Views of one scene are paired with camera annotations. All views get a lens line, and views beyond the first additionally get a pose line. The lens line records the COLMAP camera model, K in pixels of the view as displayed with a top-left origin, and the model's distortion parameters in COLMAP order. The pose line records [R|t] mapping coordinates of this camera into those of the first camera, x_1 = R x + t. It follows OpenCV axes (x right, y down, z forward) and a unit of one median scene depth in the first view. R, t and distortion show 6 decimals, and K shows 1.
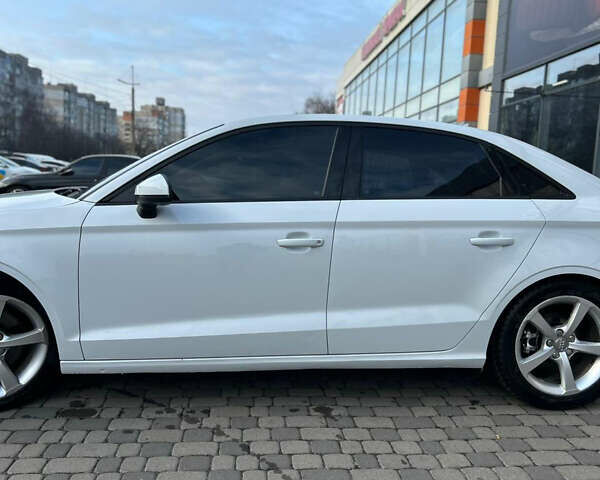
lens RADIAL K [[600.0, 0, 300.0], [0, 600.0, 240.0], [0, 0, 1]] dist [0.085608, -0.121061]
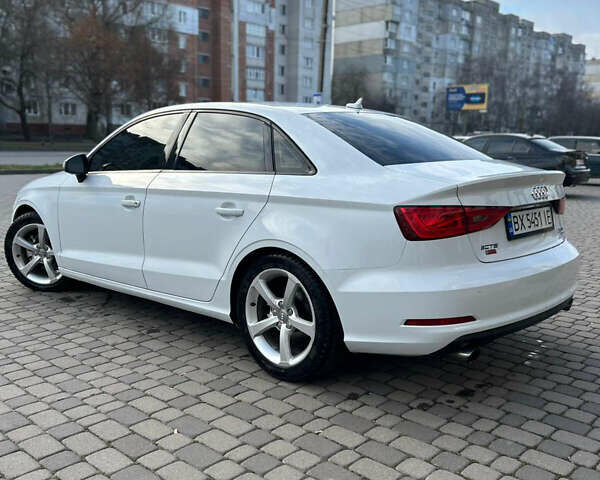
lens RADIAL K [[600.0, 0, 300.0], [0, 600.0, 240.0], [0, 0, 1]] dist [0.085608, -0.121061]
pose [[0.673315, 0.091672, -0.733651, 1.224179], [-0.066474, 0.995771, 0.063417, -0.024183], [0.736362, 0.006069, 0.676561, 0.342377]]
